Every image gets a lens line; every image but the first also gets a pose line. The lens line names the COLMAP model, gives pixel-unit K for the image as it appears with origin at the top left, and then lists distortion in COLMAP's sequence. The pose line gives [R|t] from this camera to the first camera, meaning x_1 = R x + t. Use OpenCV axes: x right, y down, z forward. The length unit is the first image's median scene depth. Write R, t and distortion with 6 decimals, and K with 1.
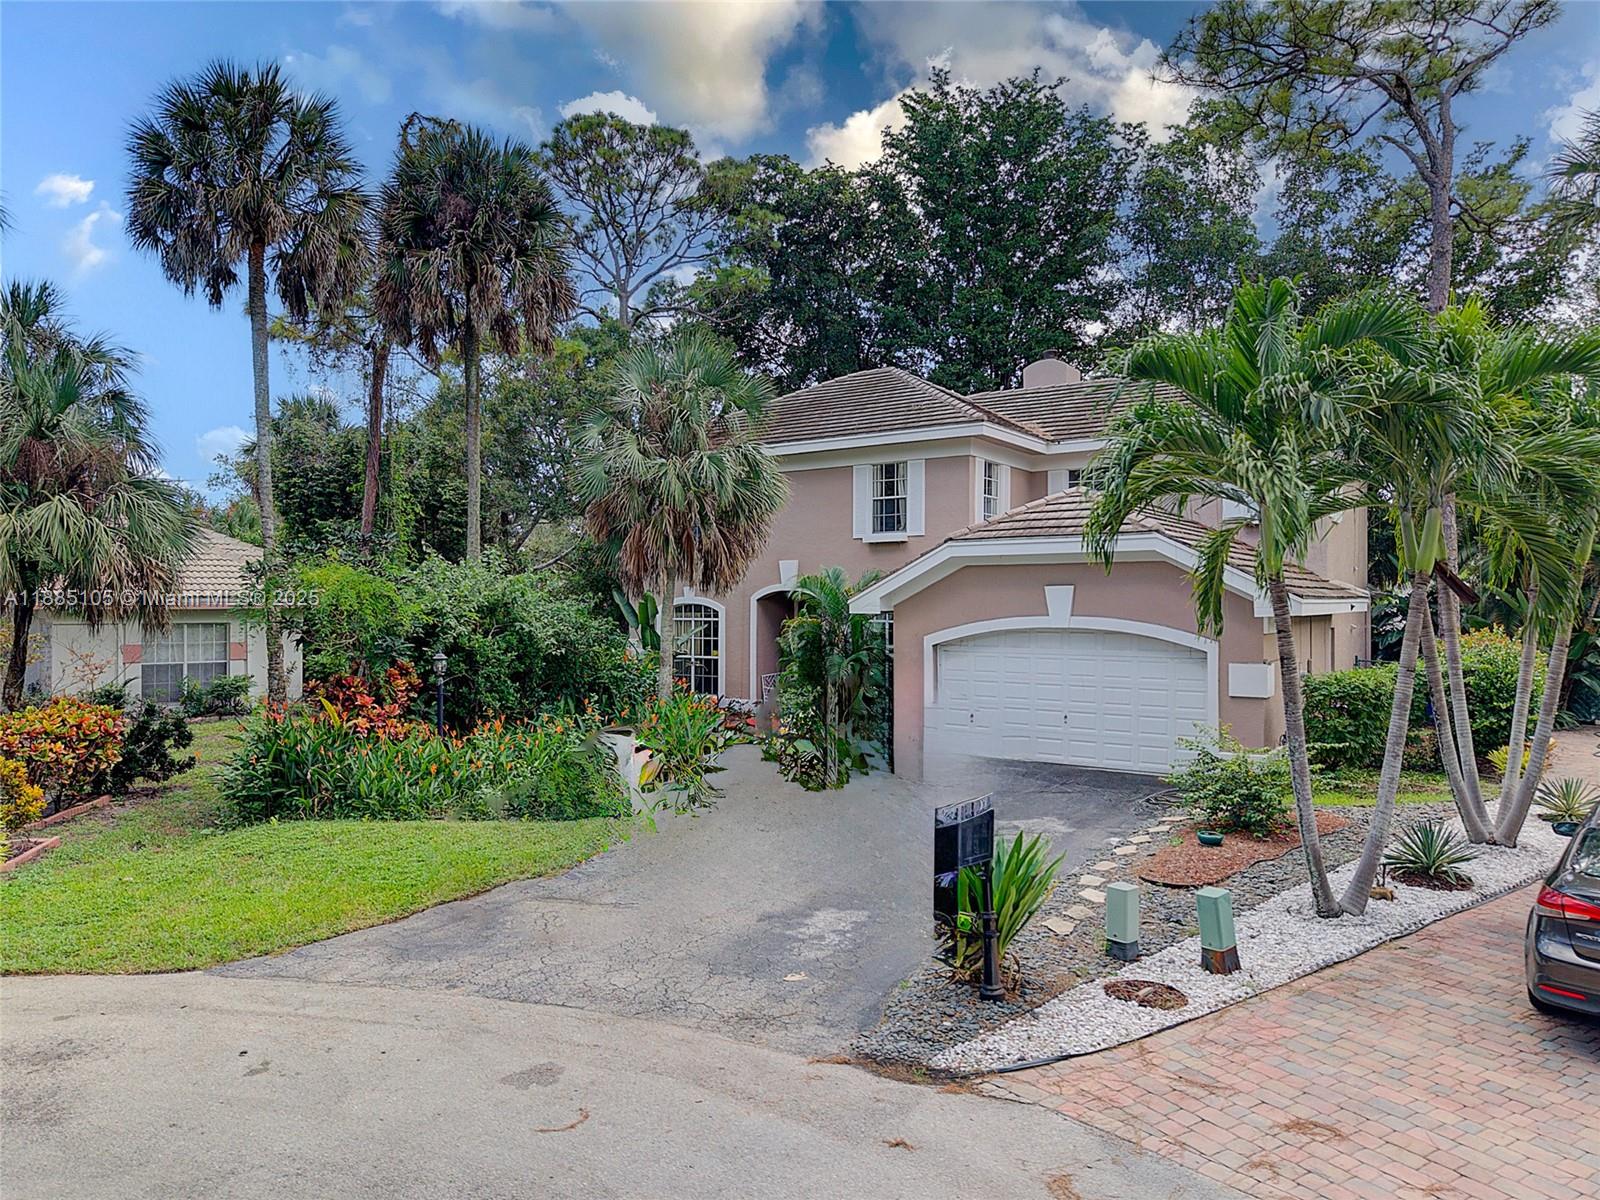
lens RADIAL K [[1062.4, 0, 800.0], [0, 1062.4, 600.0], [0, 0, 1]] dist [0.007349, 0.000193]
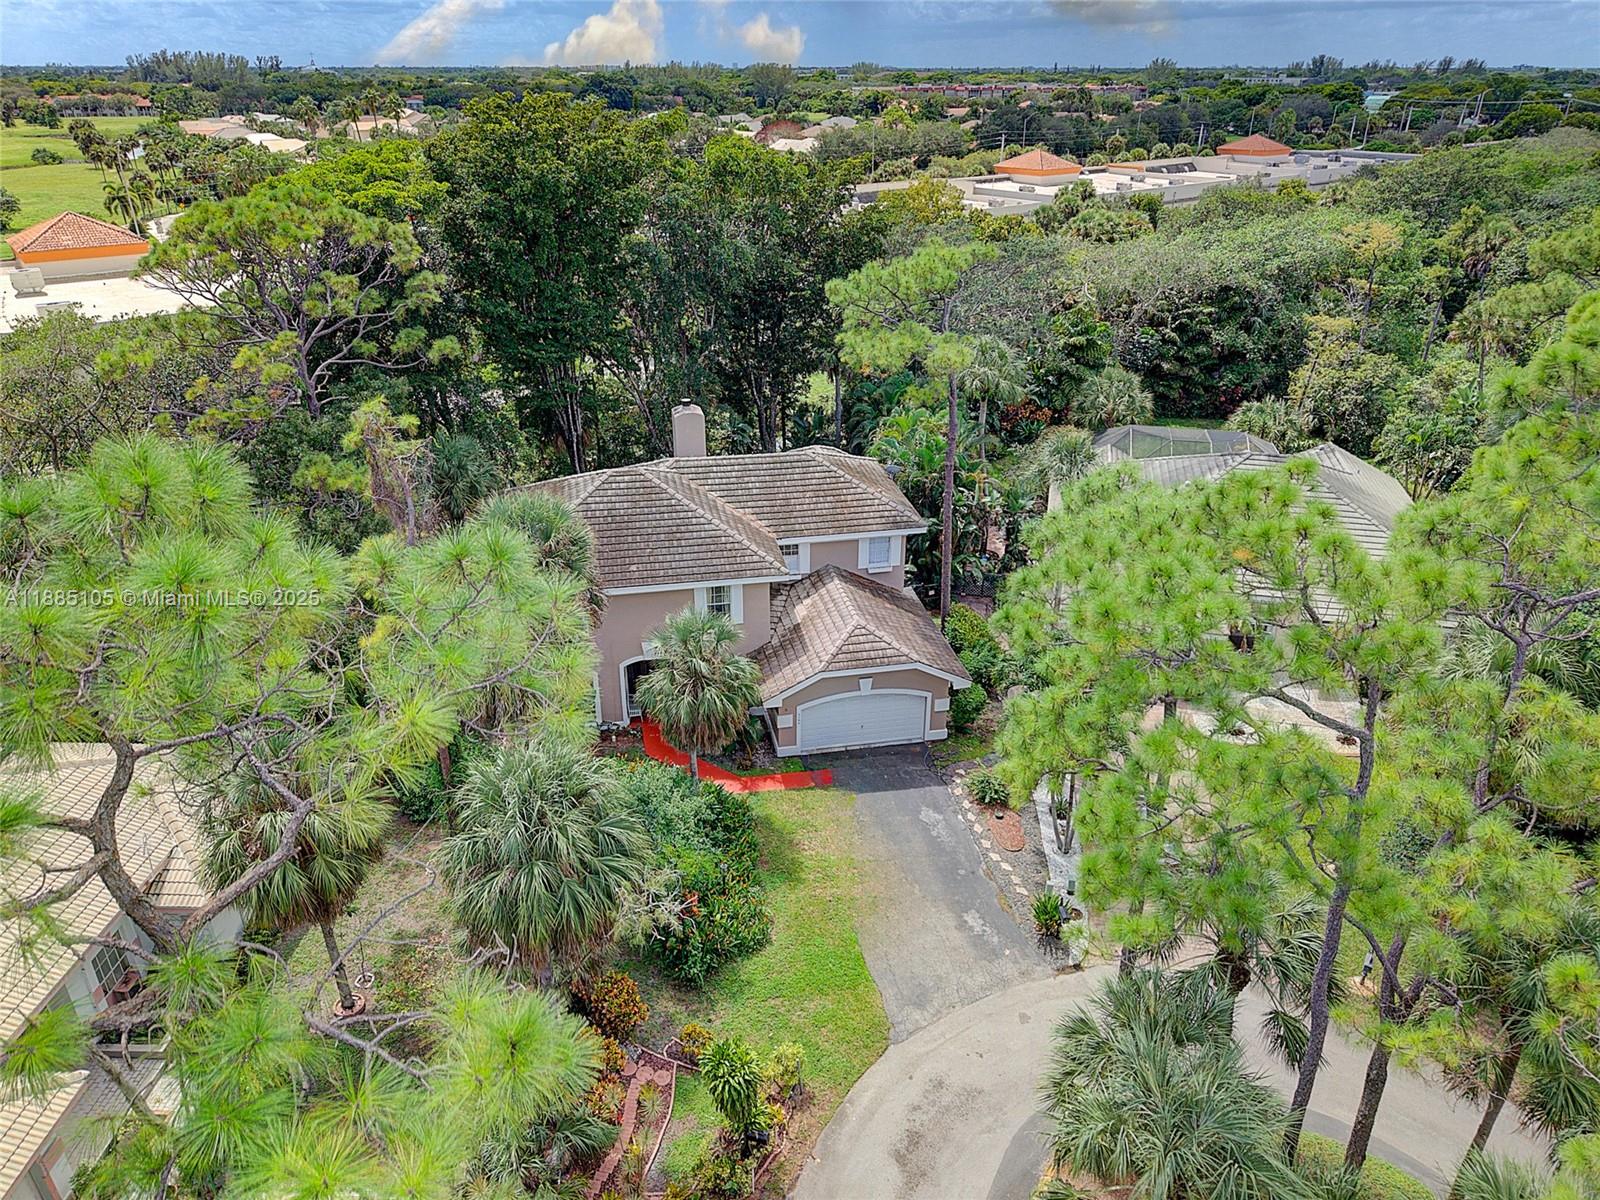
lens RADIAL K [[1062.4, 0, 800.0], [0, 1062.4, 600.0], [0, 0, 1]] dist [0.007349, 0.000193]
pose [[0.705113, -0.300806, 0.642131, -1.246808], [-0.015433, 0.898839, 0.438007, -1.159678], [-0.708927, -0.318755, 0.629140, -0.194938]]
